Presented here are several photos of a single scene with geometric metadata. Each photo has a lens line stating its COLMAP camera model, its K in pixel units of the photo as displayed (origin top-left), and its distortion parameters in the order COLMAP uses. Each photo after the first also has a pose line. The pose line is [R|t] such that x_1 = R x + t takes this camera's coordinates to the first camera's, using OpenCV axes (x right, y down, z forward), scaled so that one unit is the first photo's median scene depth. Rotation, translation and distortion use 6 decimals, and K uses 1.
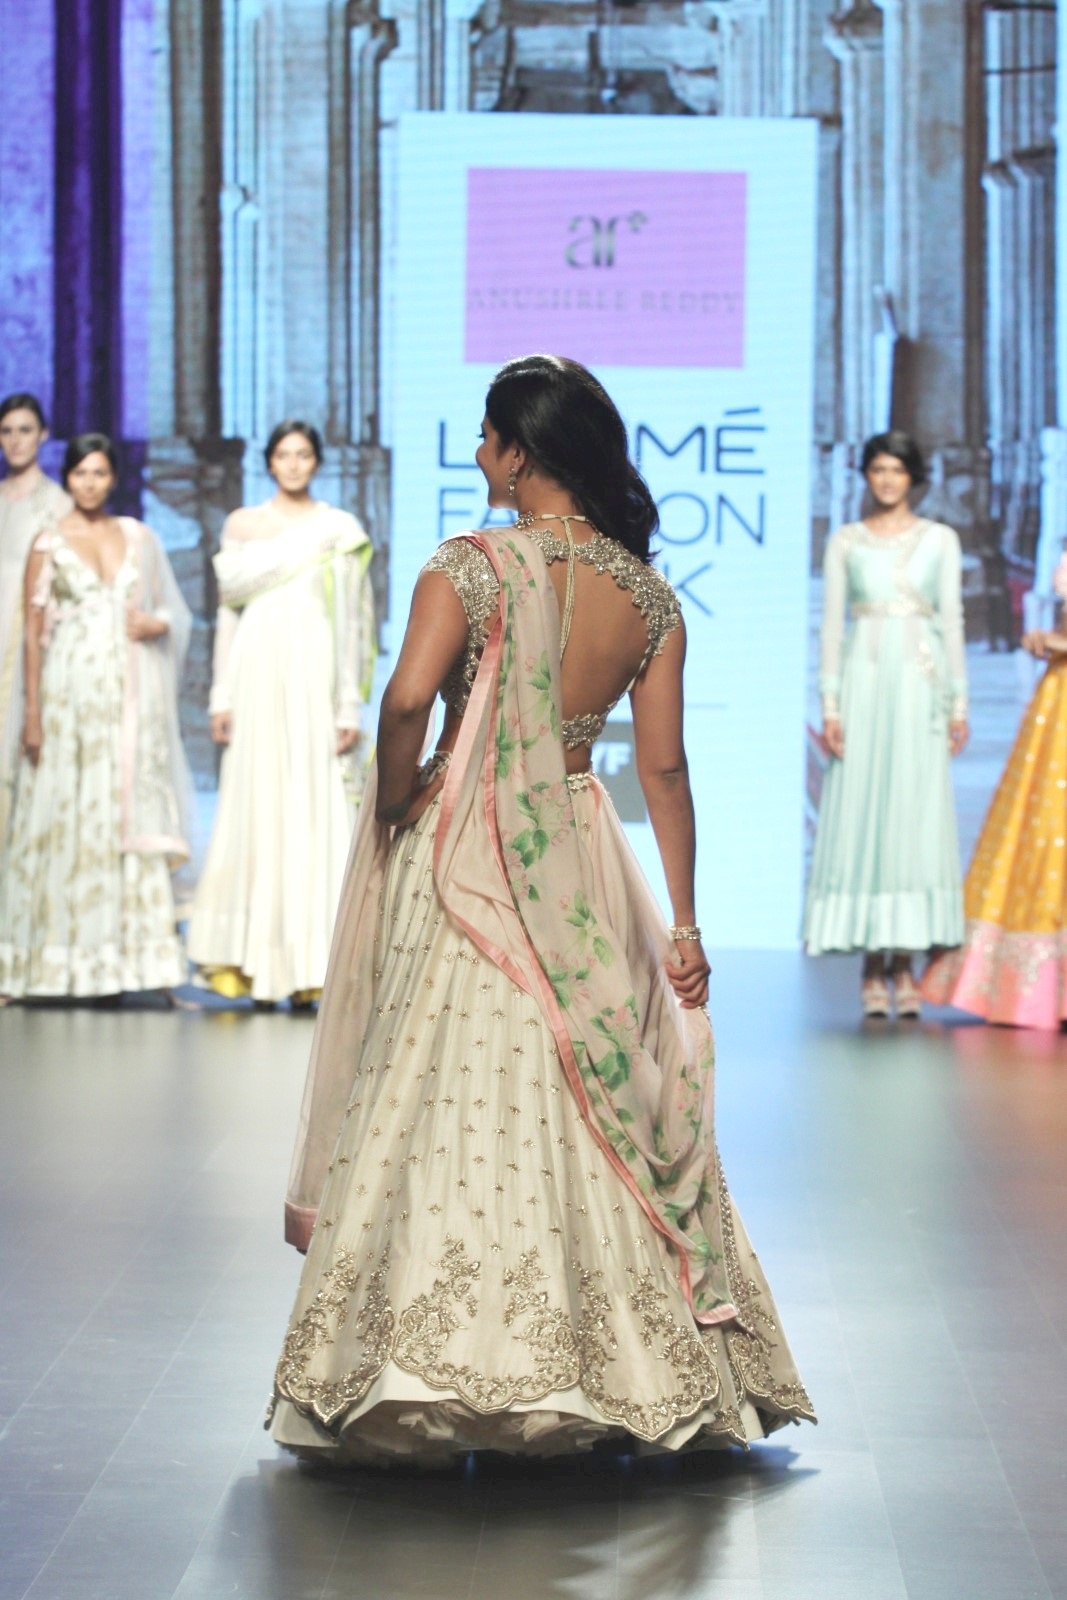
lens RADIAL K [[7920.5, 0, 419.2], [0, 7920.5, 819.9], [0, 0, 1]] dist [0.117193, 0.000000]
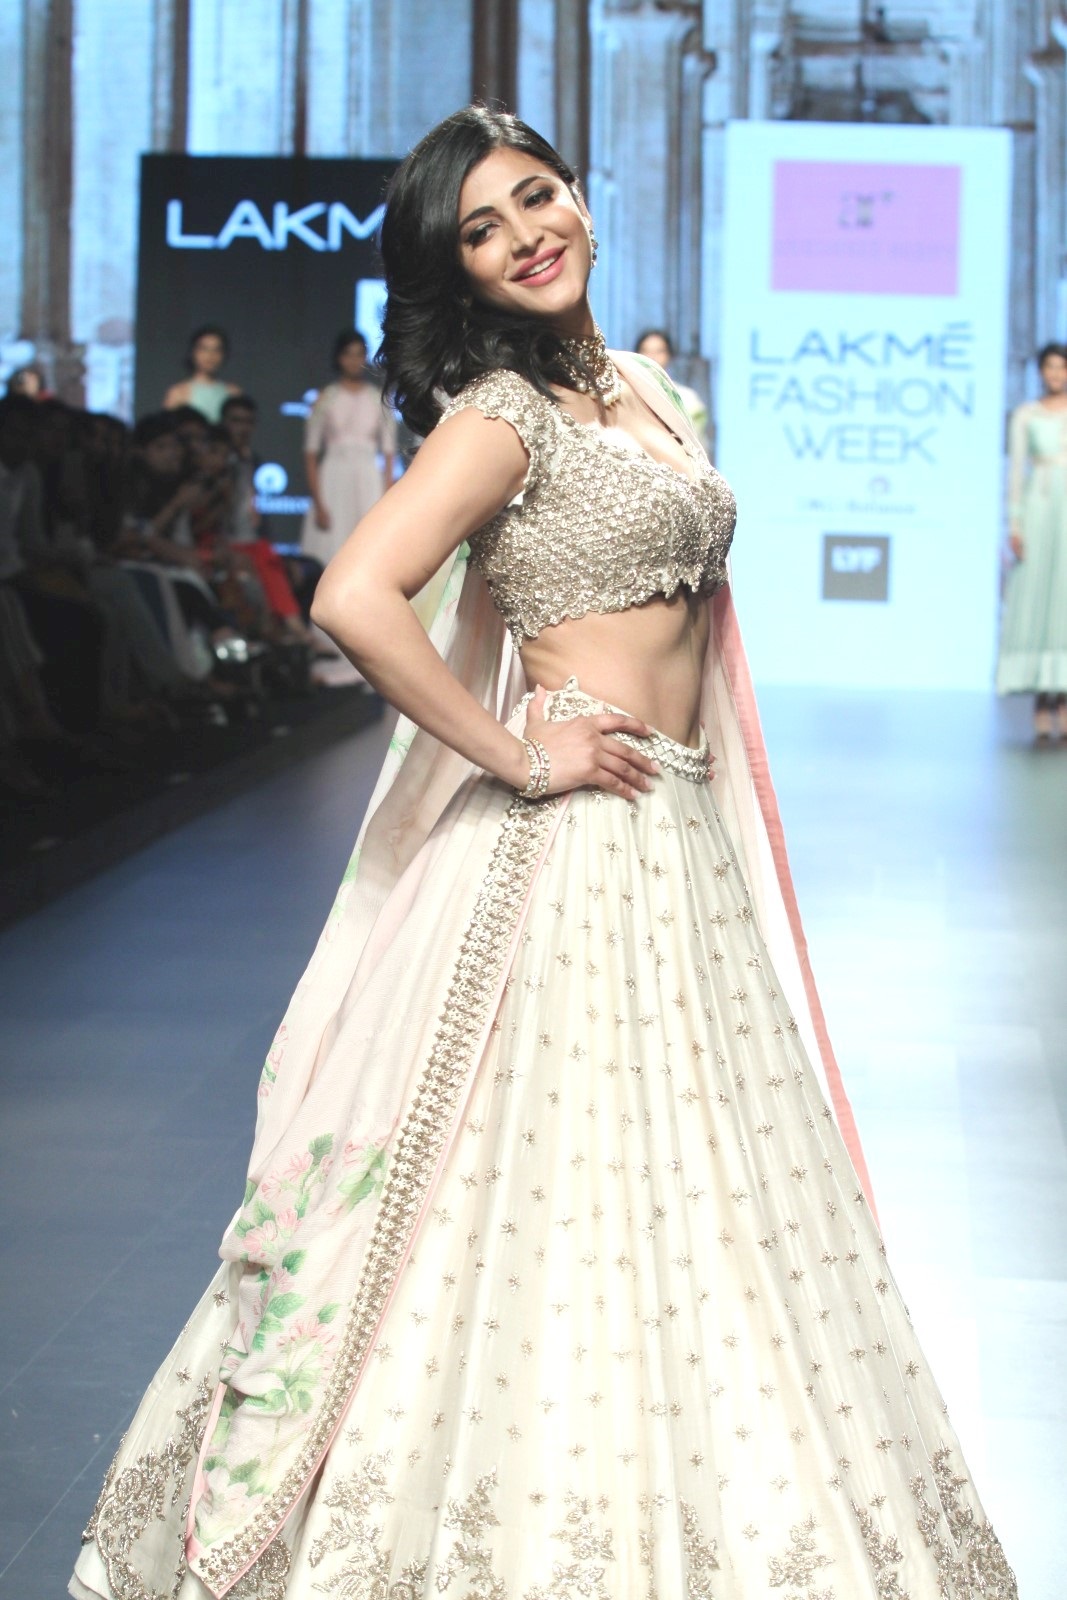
lens RADIAL K [[4805.0, 0, 532.2], [0, 4805.0, 789.5], [0, 0, 1]] dist [-0.311876, 0.000000]
pose [[0.998870, 0.014132, -0.045385, 0.003283], [-0.012118, 0.998942, 0.044357, -0.003837], [0.045964, -0.043757, 0.997984, 0.104931]]
